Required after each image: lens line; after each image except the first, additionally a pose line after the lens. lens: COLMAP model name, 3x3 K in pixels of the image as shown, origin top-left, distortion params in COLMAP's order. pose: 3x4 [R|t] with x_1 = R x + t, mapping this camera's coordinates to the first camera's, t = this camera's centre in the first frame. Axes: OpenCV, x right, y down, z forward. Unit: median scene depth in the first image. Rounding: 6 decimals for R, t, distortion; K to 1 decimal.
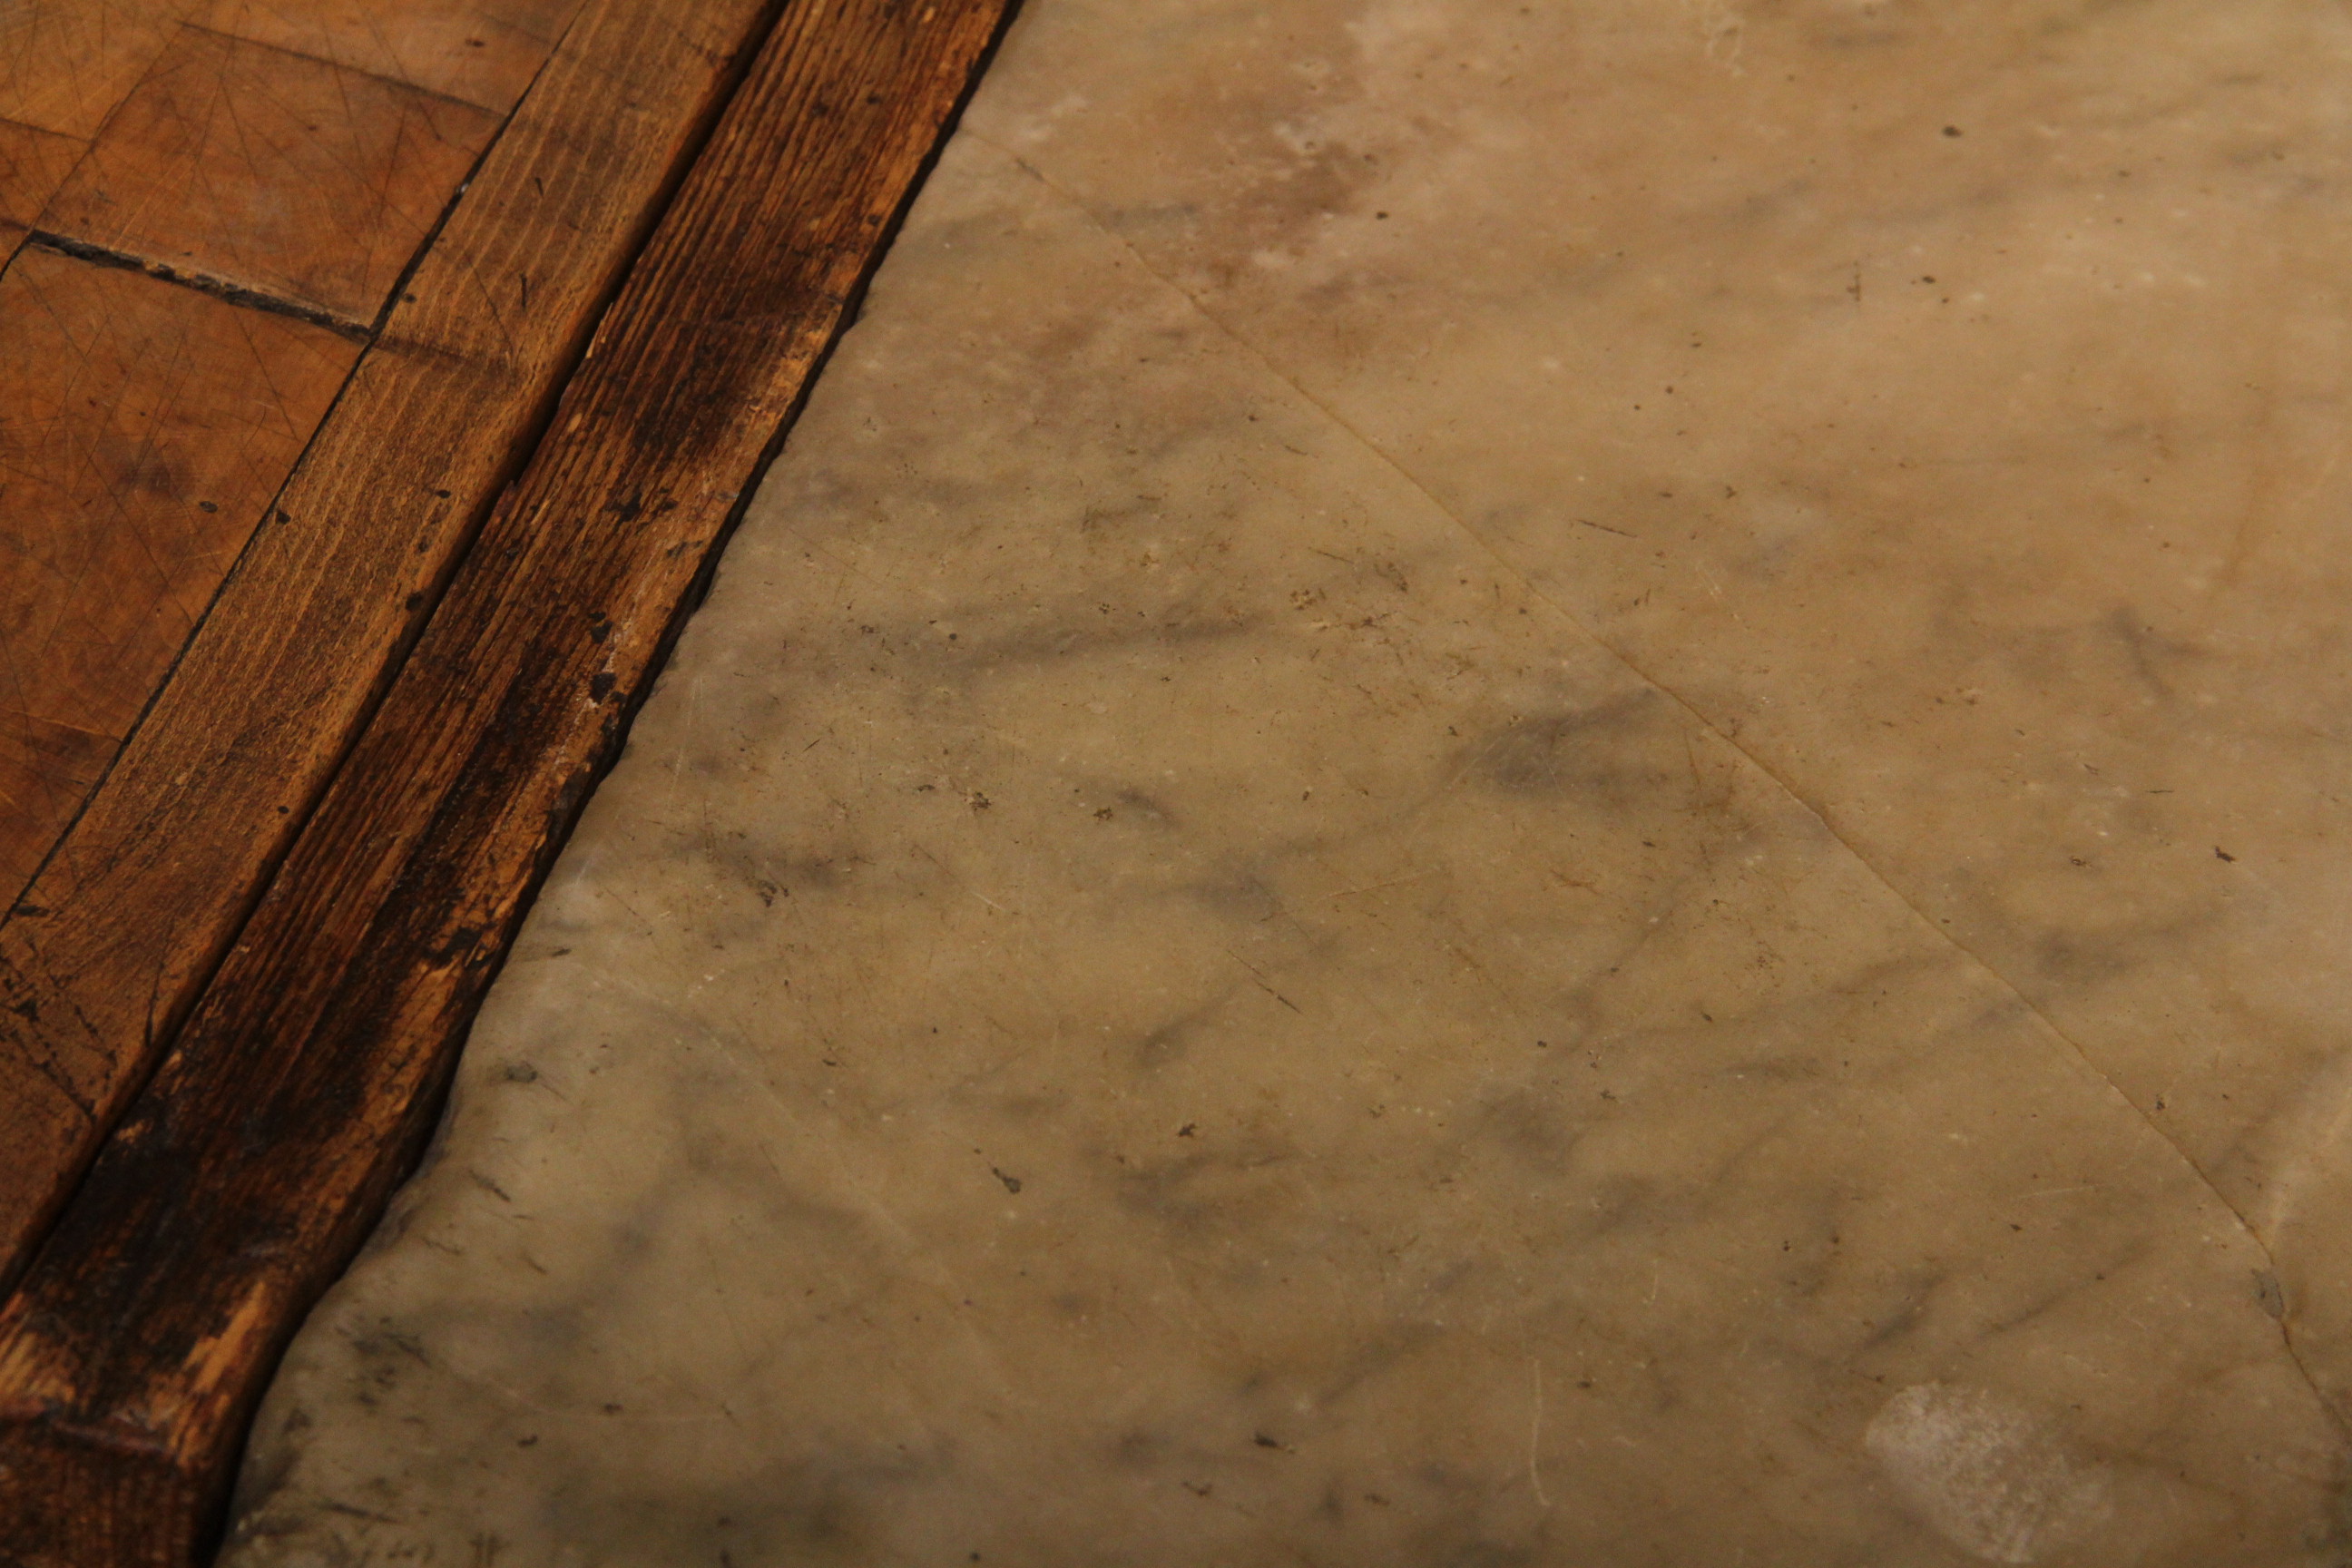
lens RADIAL K [[6392.1, 0, 1176.0], [0, 6392.1, 784.0], [0, 0, 1]] dist [0.420707, -0.070100]
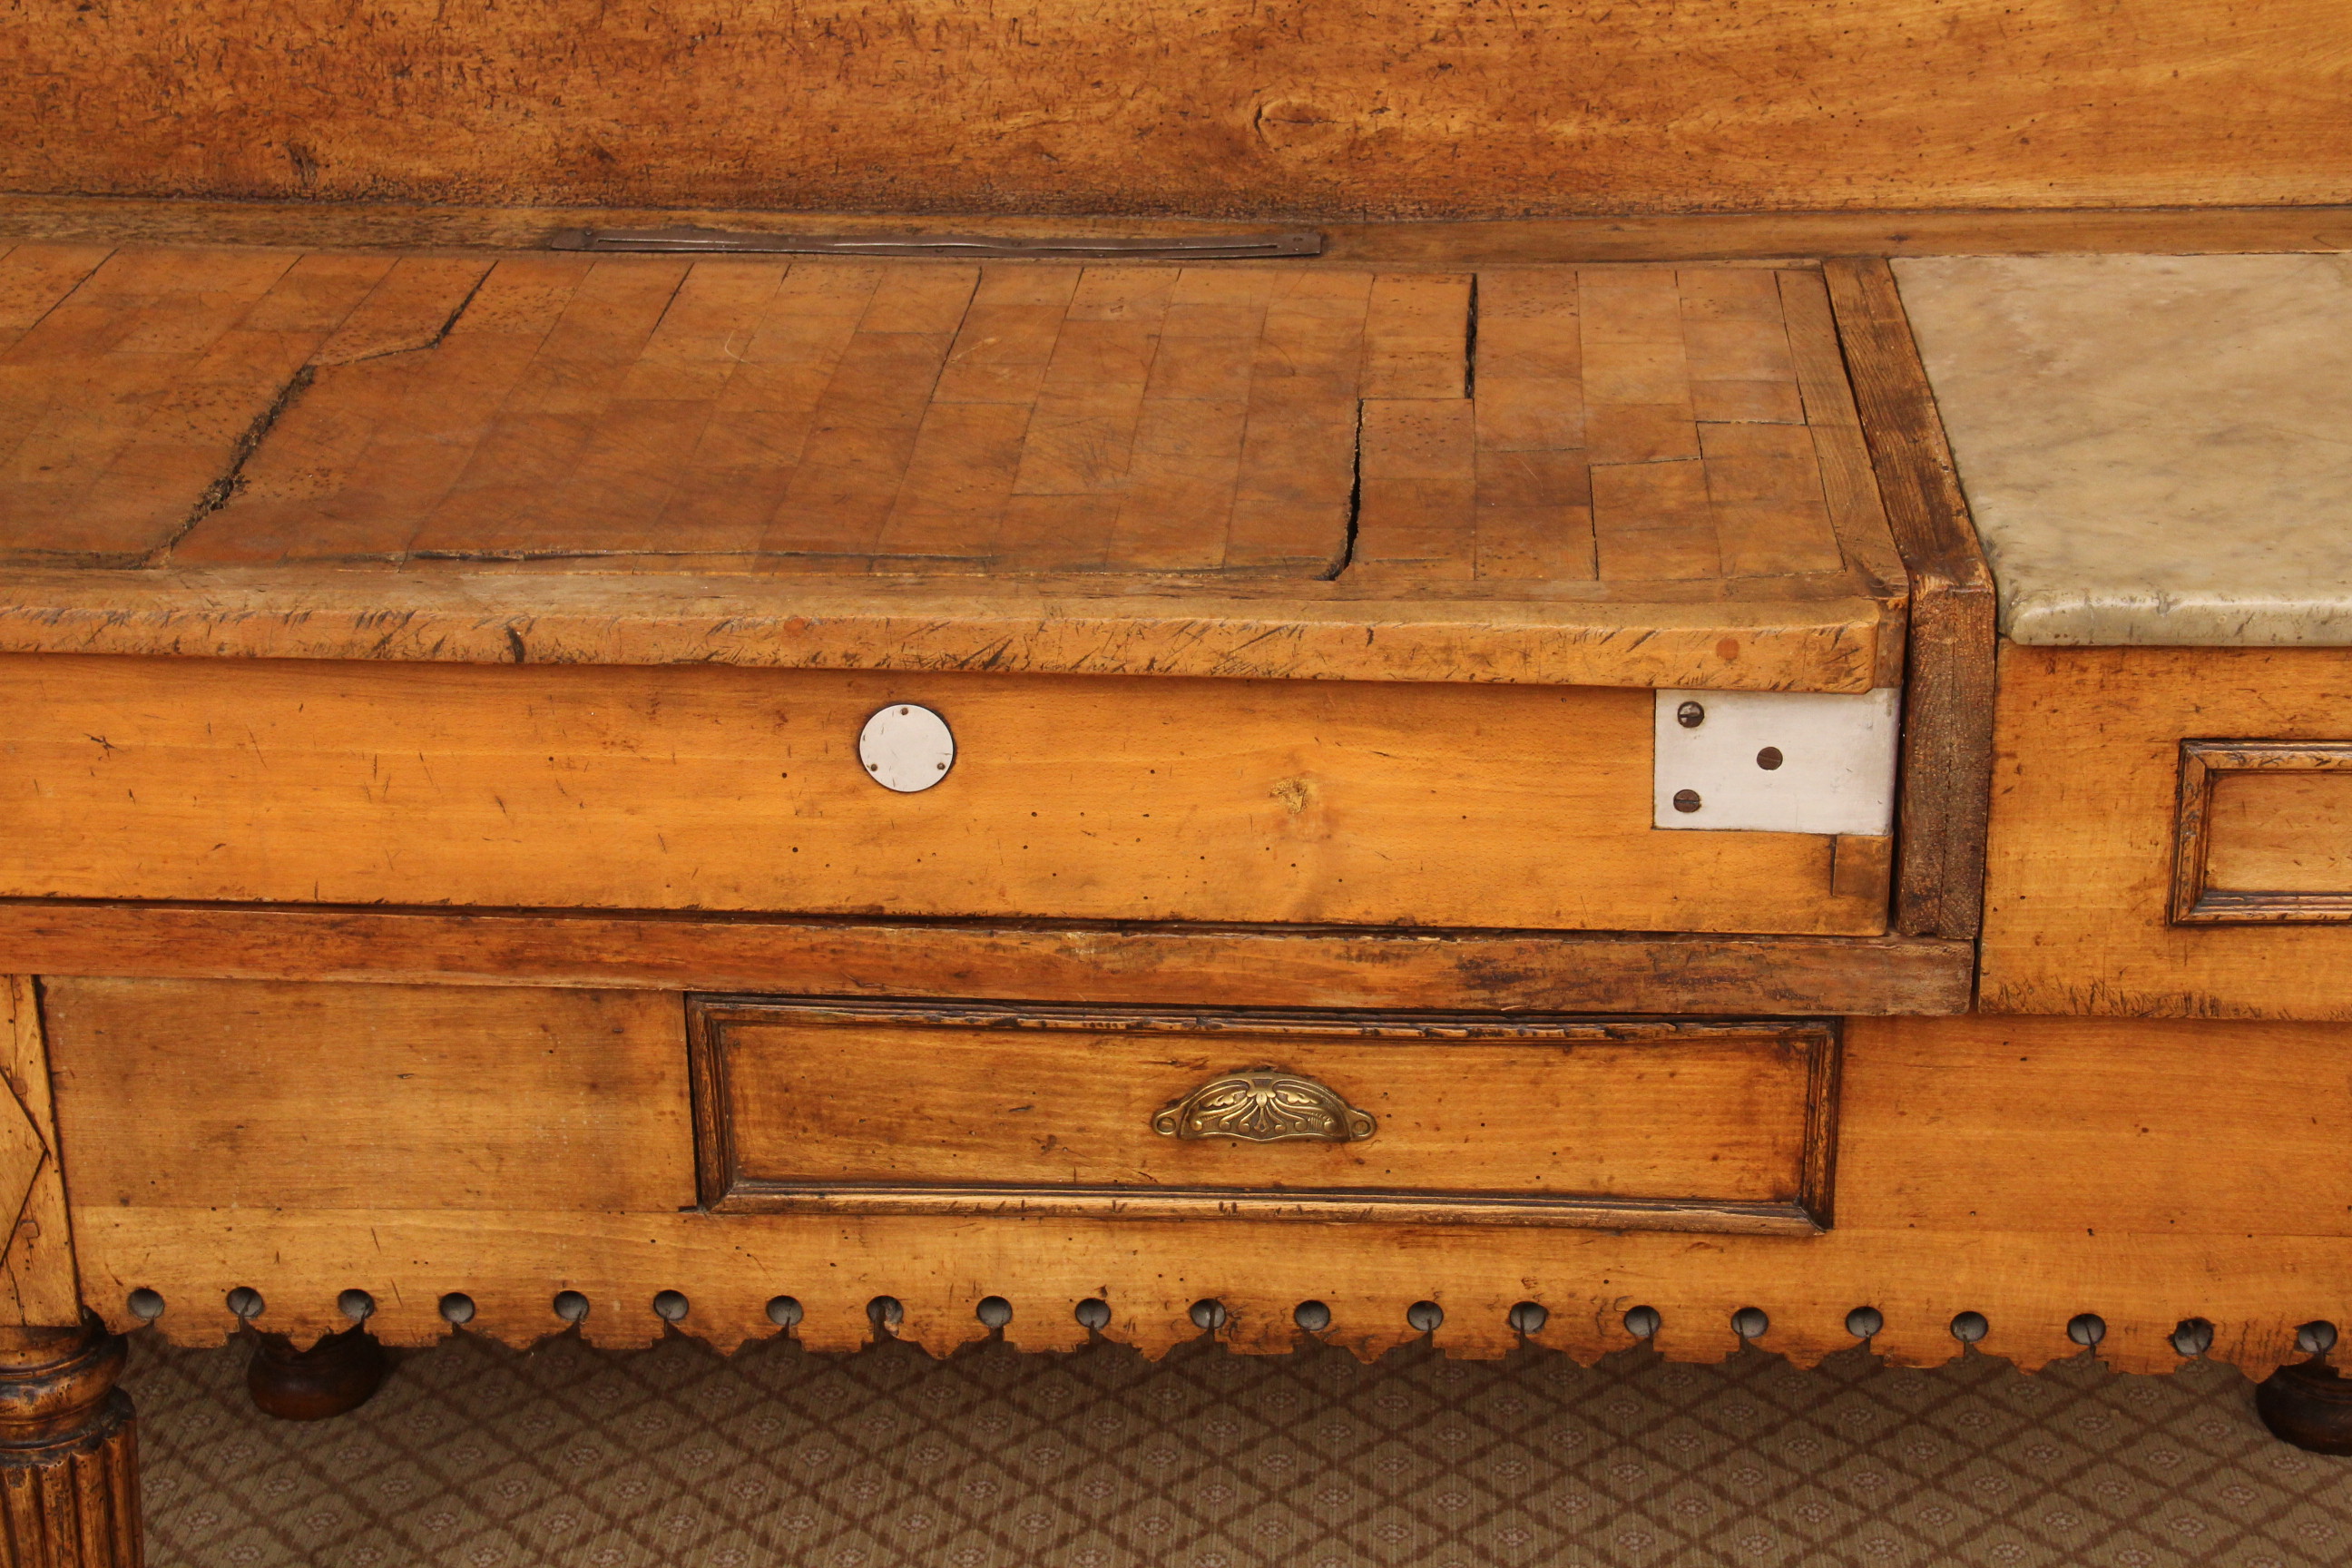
lens RADIAL K [[4014.8, 0, 1156.5], [0, 4014.8, 780.1], [0, 0, 1]] dist [0.134709, 0.679088]
pose [[0.972361, -0.209137, 0.103812, -0.733031], [0.229007, 0.940917, -0.249460, 0.561158], [-0.045507, 0.266338, 0.962805, -0.938694]]
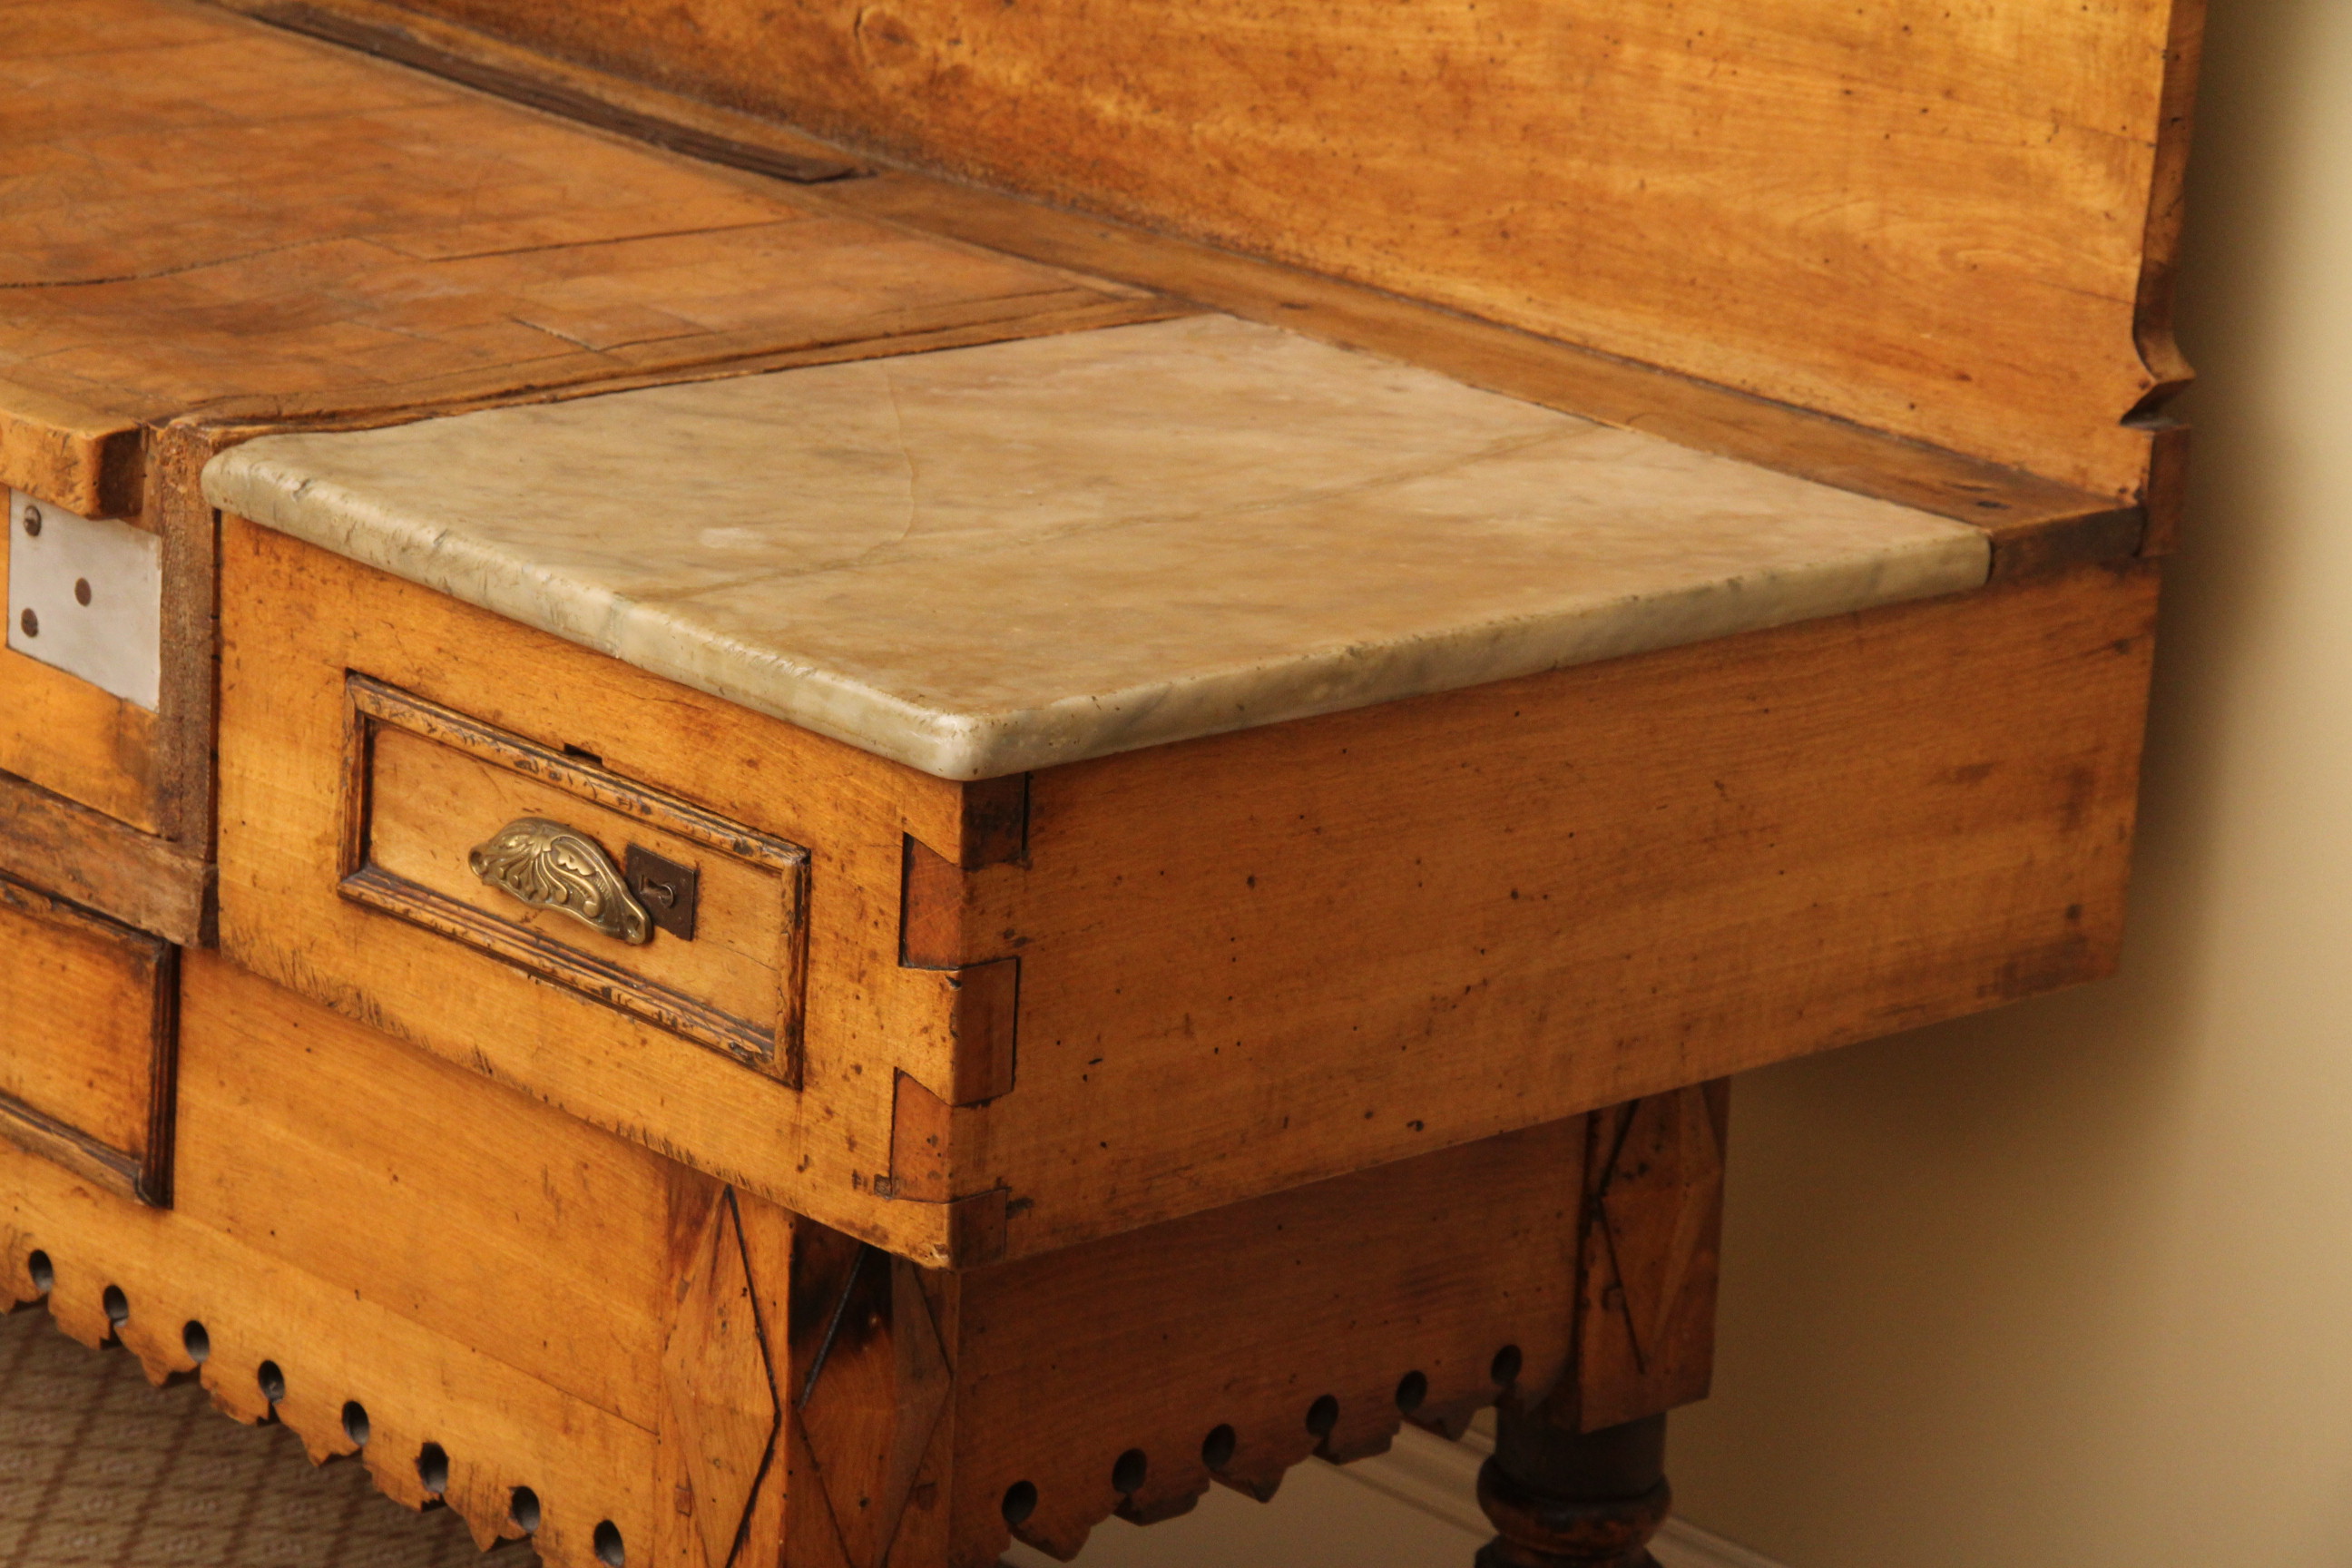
lens RADIAL K [[6873.9, 0, 1137.5], [0, 6873.9, 791.5], [0, 0, 1]] dist [0.456525, 1.537327]
pose [[0.835500, 0.073789, -0.544514, 1.775208], [-0.305813, 0.885738, -0.349209, 1.111079], [0.456529, 0.458283, 0.762600, -1.098921]]
